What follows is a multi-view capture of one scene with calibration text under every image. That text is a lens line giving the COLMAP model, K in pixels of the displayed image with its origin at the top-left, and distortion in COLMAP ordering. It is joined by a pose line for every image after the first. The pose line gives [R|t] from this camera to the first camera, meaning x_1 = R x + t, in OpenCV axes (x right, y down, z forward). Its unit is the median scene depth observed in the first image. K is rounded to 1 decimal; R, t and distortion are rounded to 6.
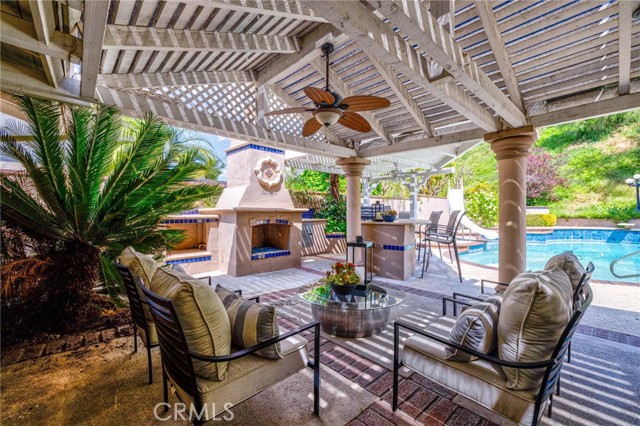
lens RADIAL K [[275.0, 0, 336.1], [0, 275.0, 226.7], [0, 0, 1]] dist [-0.000235, 0.000001]
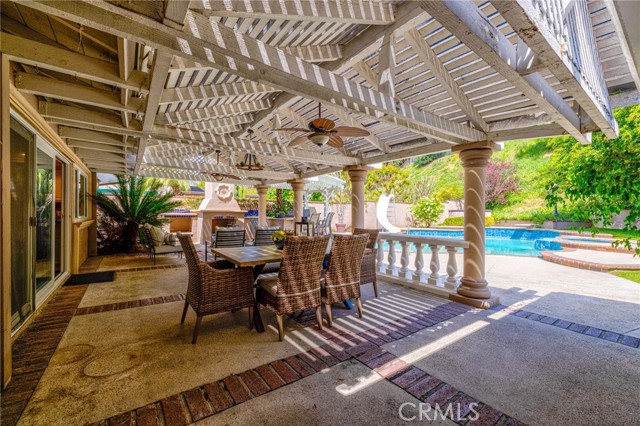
lens RADIAL K [[266.6, 0, 321.9], [0, 266.6, 211.8], [0, 0, 1]] dist [-0.003187, -0.000464]
pose [[0.987623, 0.007333, -0.156674, 0.671492], [-0.016365, 0.998272, -0.056431, 0.033370], [0.155990, 0.058296, 0.986037, -0.660337]]
